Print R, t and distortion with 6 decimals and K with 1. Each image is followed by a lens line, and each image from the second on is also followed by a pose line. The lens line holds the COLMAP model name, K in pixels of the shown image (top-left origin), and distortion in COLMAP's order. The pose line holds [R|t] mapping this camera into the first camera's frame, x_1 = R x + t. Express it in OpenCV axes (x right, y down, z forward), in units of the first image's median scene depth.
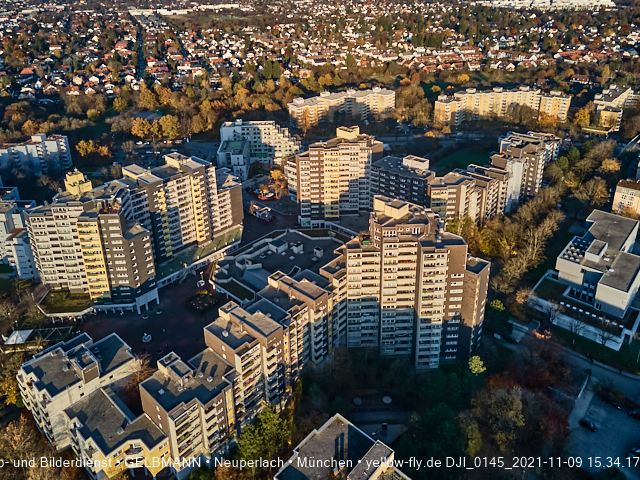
lens RADIAL K [[473.5, 0, 321.0], [0, 473.5, 180.7], [0, 0, 1]] dist [0.030564, 0.015735]
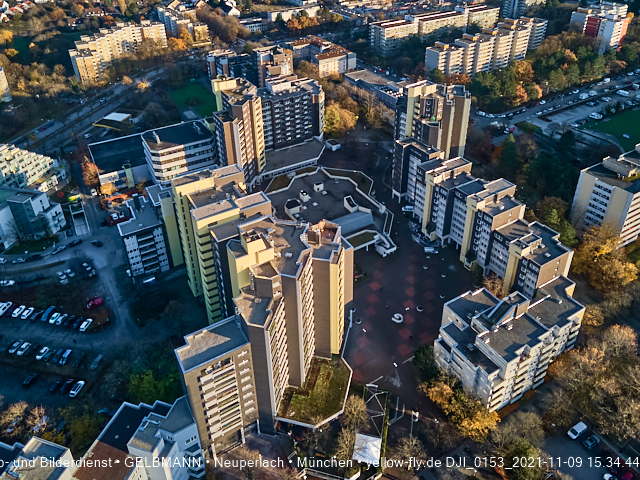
lens RADIAL K [[473.5, 0, 320.5], [0, 473.5, 160.7], [0, 0, 1]] dist [0.030564, 0.015735]
pose [[0.298480, -0.453774, 0.839642, -0.758812], [0.386871, 0.861753, 0.328197, -0.210067], [-0.872491, 0.226873, 0.432768, 0.490166]]
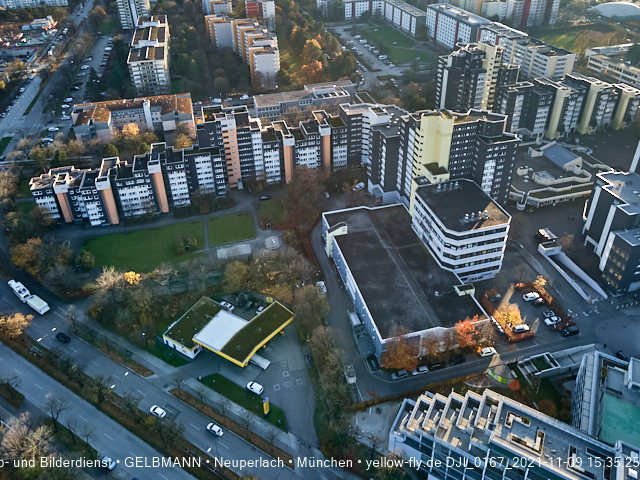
lens RADIAL K [[474.5, 0, 321.4], [0, 474.5, 160.1], [0, 0, 1]] dist [0.033969, 0.005973]
pose [[-0.837661, -0.240311, 0.490484, -0.169790], [0.243803, 0.639072, 0.729484, -0.668415], [-0.488758, 0.730642, -0.476737, 1.549496]]
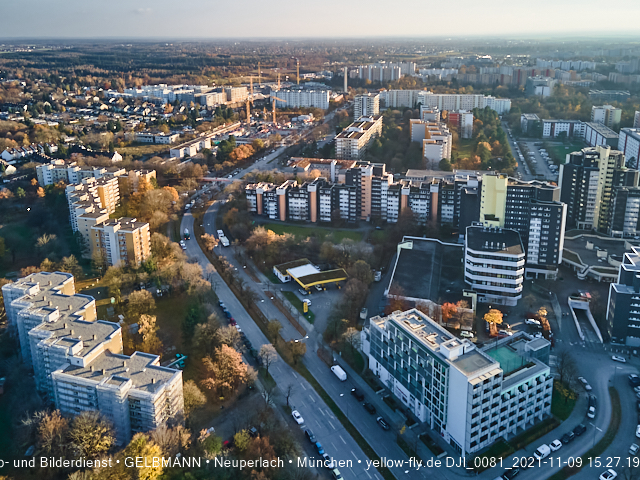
lens RADIAL K [[482.8, 0, 325.3], [0, 482.8, 156.9], [0, 0, 1]] dist [0.027324, 0.009497]
pose [[-0.444902, -0.191548, 0.874855, -0.664120], [0.371090, 0.849625, 0.374739, -0.667434], [-0.815079, 0.491372, -0.306918, 1.633370]]
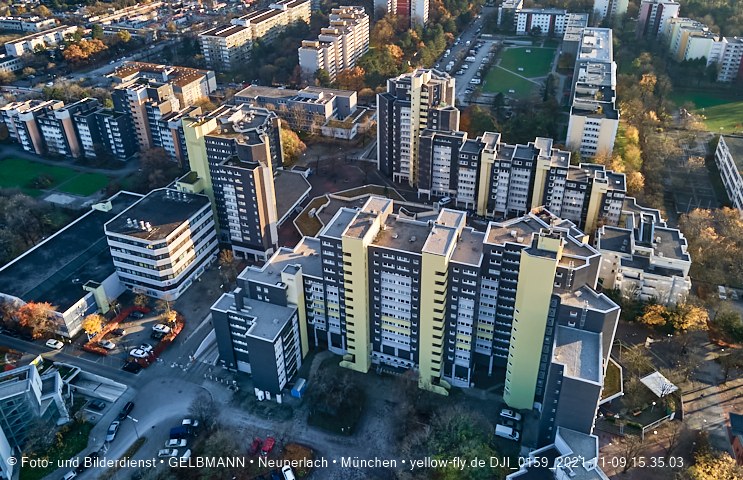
lens RADIAL K [[548.0, 0, 369.1], [0, 548.0, 187.7], [0, 0, 1]] dist [0.033473, 0.013360]
pose [[-0.375031, -0.437471, 0.817295, -0.752500], [0.382226, 0.730238, 0.566265, -0.409022], [-0.844544, 0.524758, -0.106649, 0.962536]]
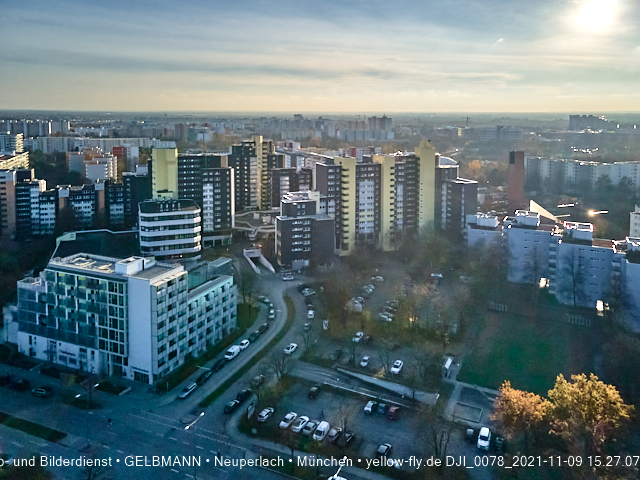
lens RADIAL K [[486.8, 0, 320.4], [0, 486.8, 150.8], [0, 0, 1]] dist [0.035880, -0.004648]
pose [[-0.896802, -0.022337, 0.441867, -0.669296], [0.181601, 0.892130, 0.413672, -0.471234], [-0.403443, 0.451225, -0.796008, 1.721405]]
